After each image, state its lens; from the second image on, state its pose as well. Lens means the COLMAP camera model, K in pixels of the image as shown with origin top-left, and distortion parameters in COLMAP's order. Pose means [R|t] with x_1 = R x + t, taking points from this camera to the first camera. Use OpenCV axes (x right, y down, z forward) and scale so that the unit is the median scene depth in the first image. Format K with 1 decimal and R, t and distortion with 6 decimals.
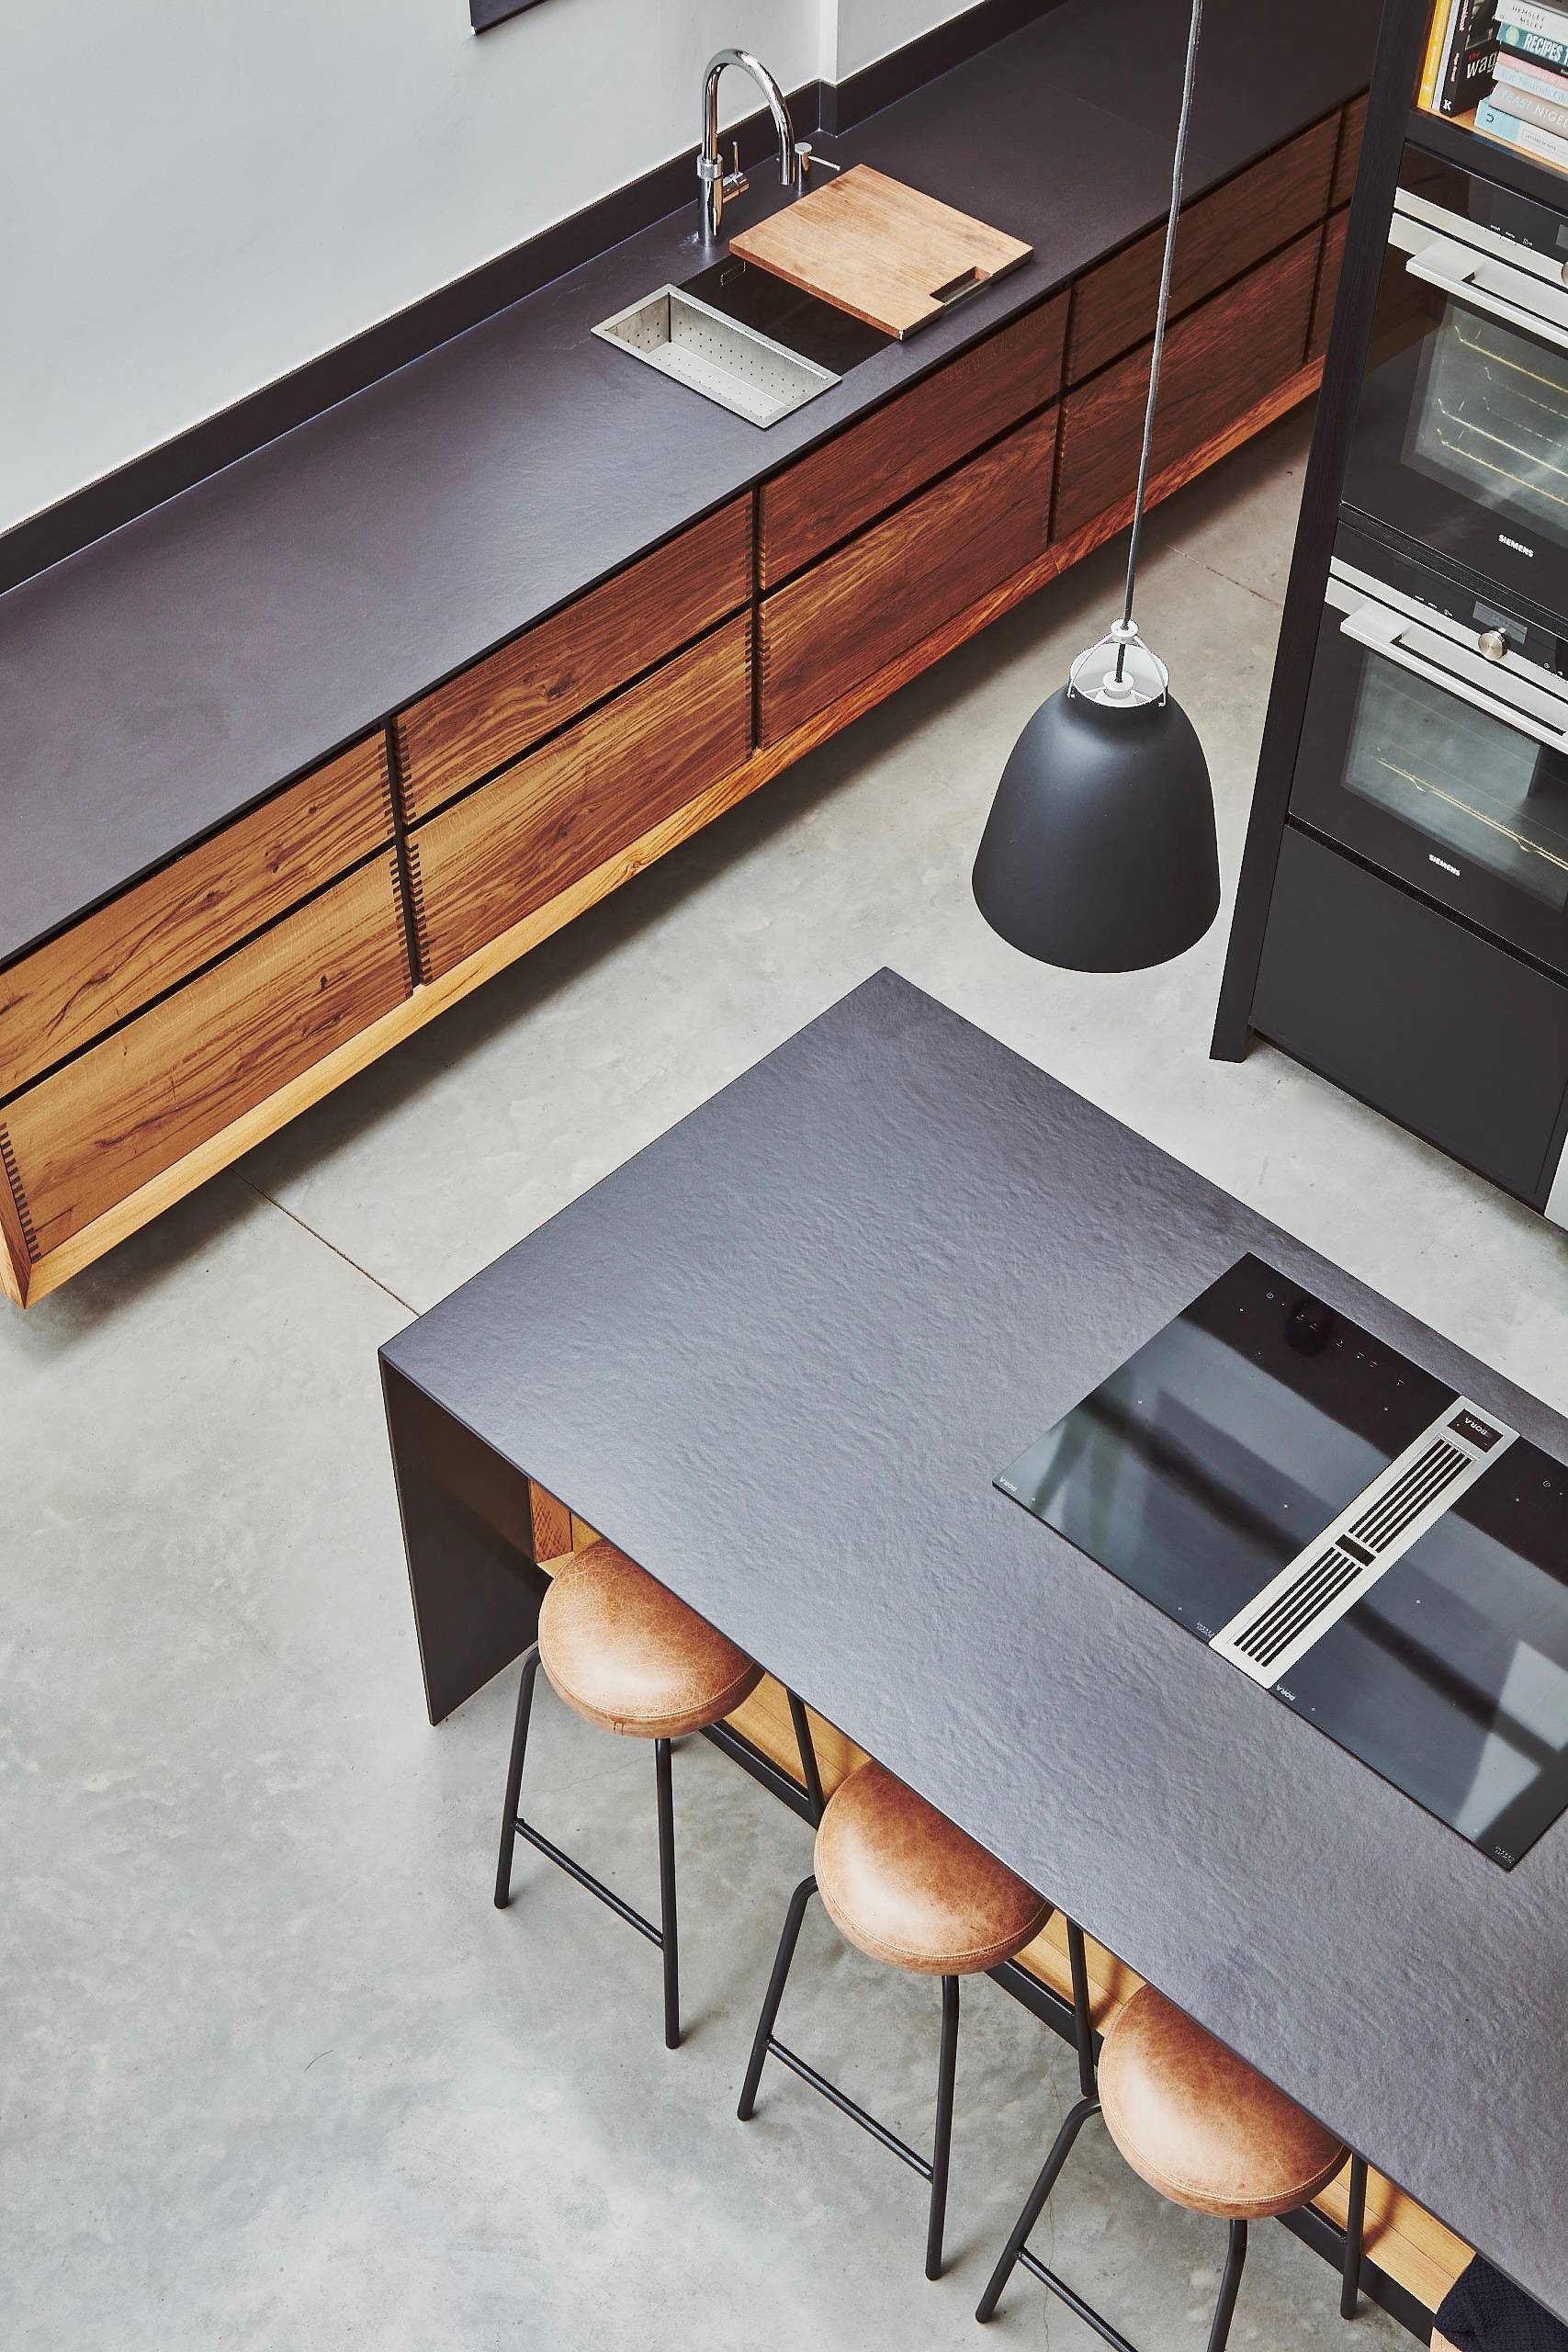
lens RADIAL K [[3115.8, 0, 776.3], [0, 3115.8, 1173.7], [0, 0, 1]] dist [0.004584, 0.000000]
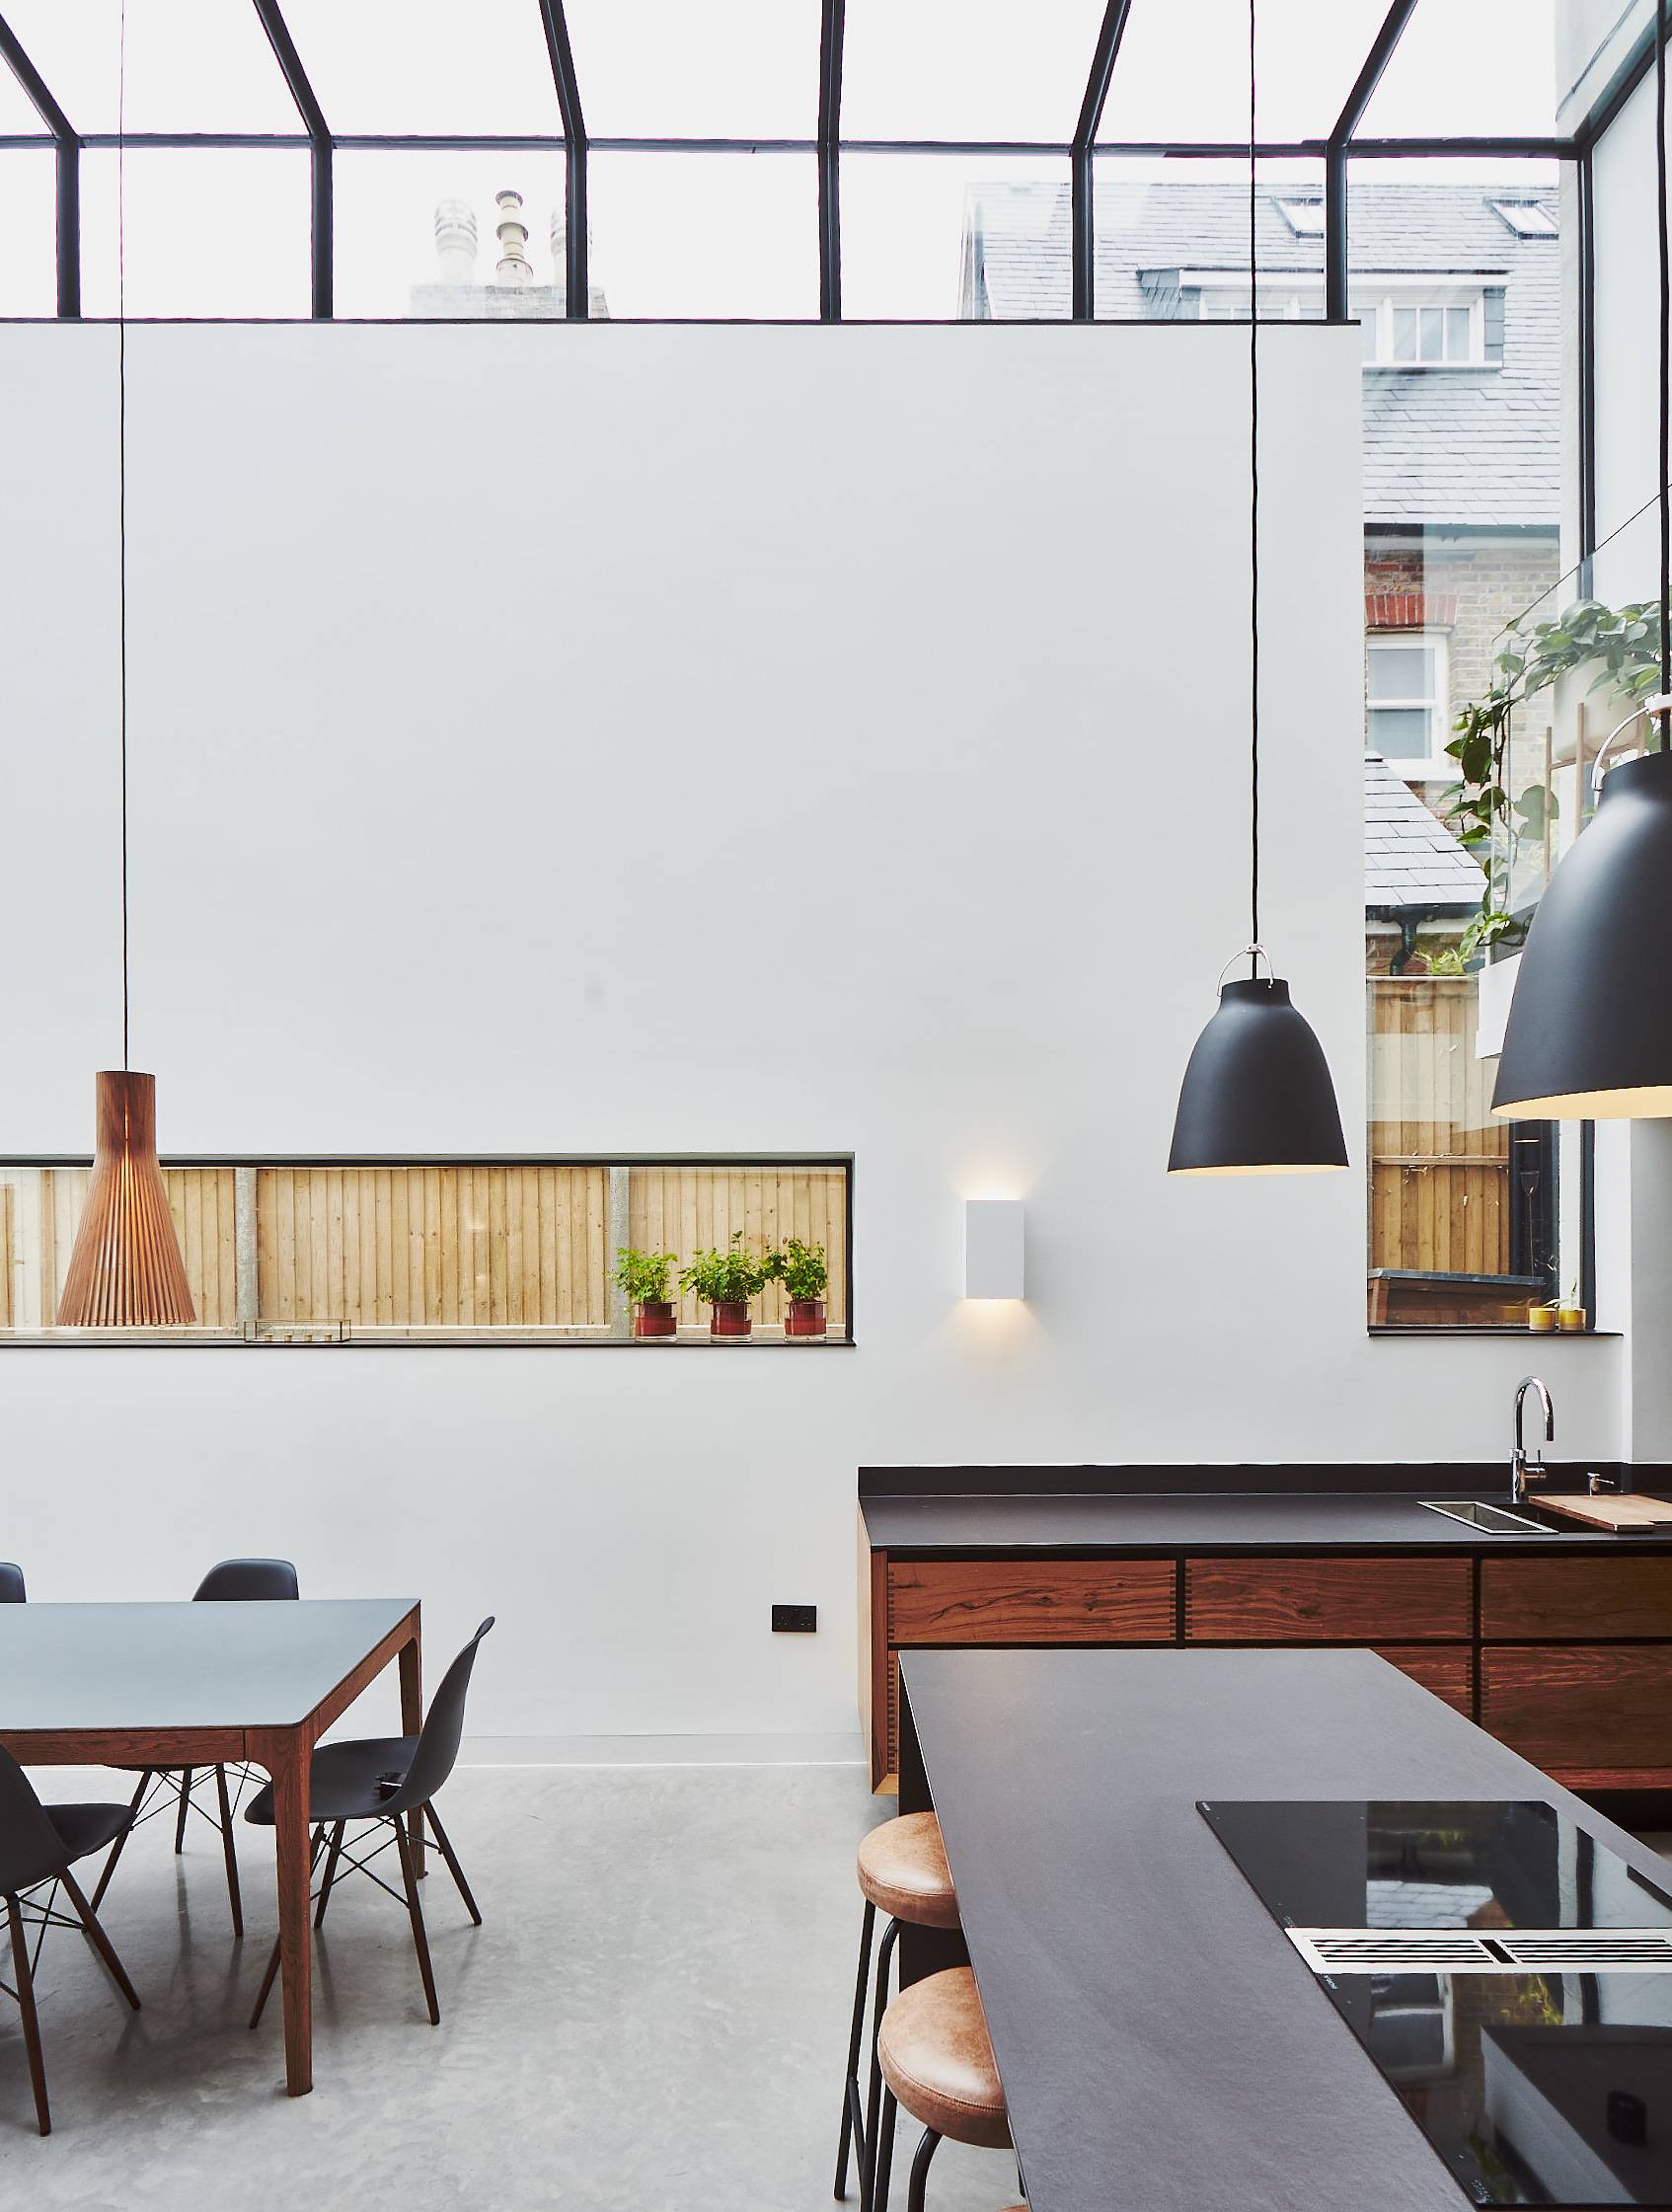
lens RADIAL K [[1230.3, 0, 797.6], [0, 1230.3, 1258.4], [0, 0, 1]] dist [0.006854, -0.007537]
pose [[0.684552, -0.003950, -0.728953, 0.251720], [-0.541935, 0.666044, -0.512534, 0.231110], [0.487539, 0.745902, 0.453802, 0.448259]]
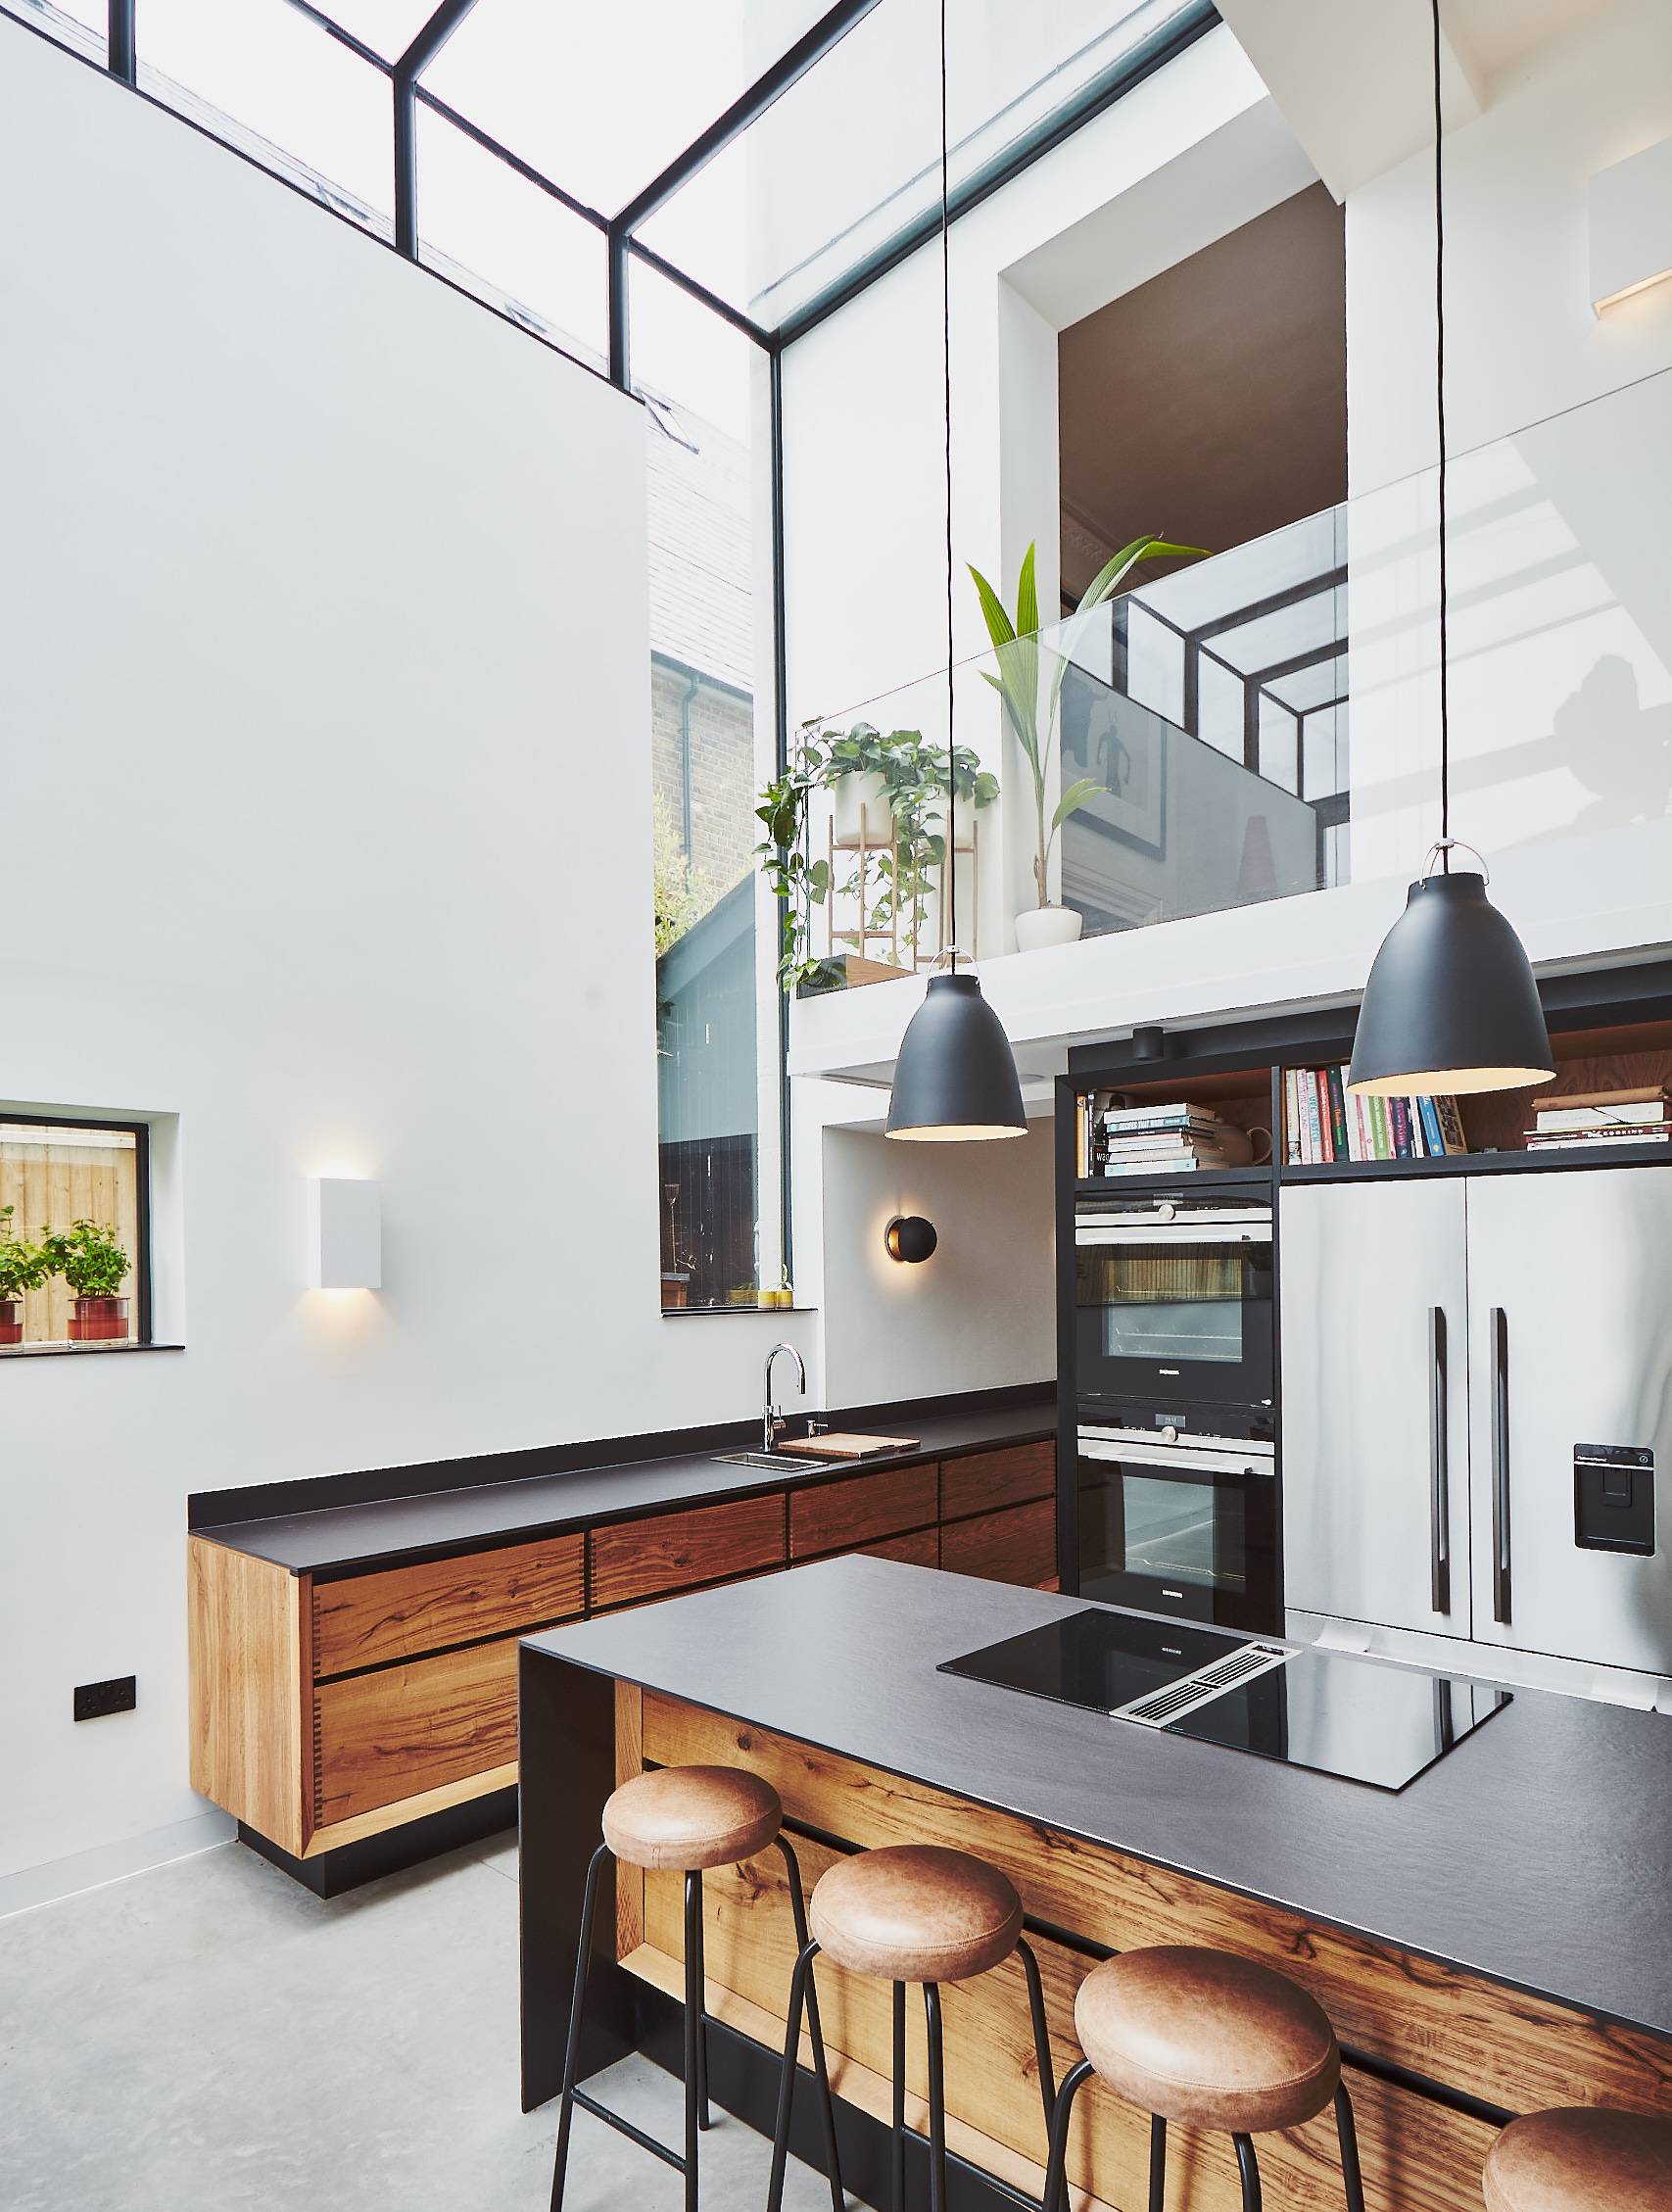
lens RADIAL K [[1277.7, 0, 795.0], [0, 1277.7, 1275.0], [0, 0, 1]] dist [0.006283, -0.002995]
pose [[0.999691, -0.020142, -0.014594, 0.014784], [0.002401, 0.662150, -0.749367, 0.335264], [0.024758, 0.749101, 0.661994, 0.392160]]
